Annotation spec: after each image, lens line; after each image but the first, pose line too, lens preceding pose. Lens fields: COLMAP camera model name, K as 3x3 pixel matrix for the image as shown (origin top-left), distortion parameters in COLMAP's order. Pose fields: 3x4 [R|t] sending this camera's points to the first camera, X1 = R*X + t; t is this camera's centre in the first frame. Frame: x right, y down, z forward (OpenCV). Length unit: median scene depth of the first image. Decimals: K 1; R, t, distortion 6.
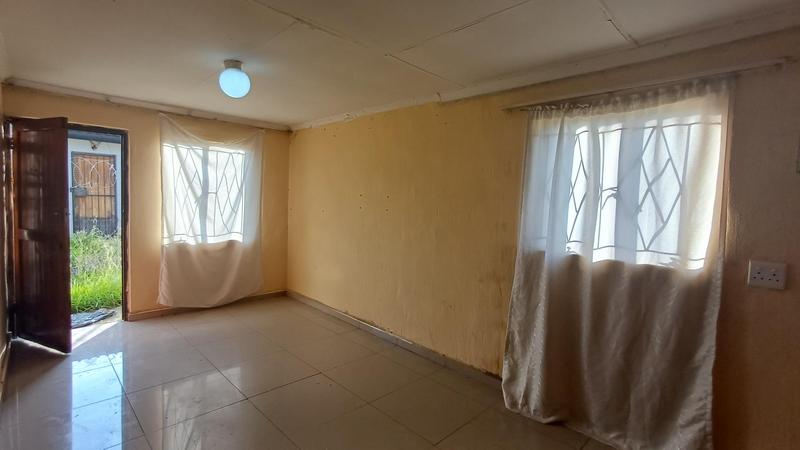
lens RADIAL K [[370.5, 0, 400.0], [0, 370.5, 227.2], [0, 0, 1]] dist [-0.001119, -0.001258]
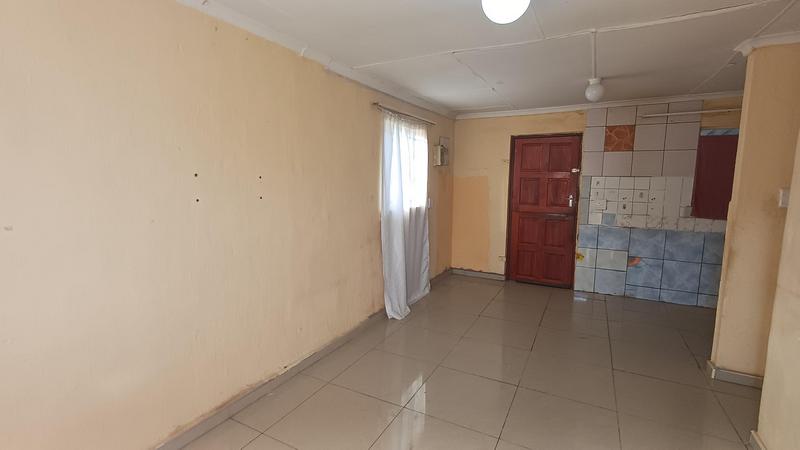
lens RADIAL K [[370.5, 0, 399.3], [0, 370.5, 222.4], [0, 0, 1]] dist [-0.001119, -0.001258]
pose [[-0.301446, -0.162392, 0.939553, -0.940016], [0.045913, 0.981775, 0.184420, -0.148458], [-0.952377, 0.098730, -0.288496, 1.272820]]
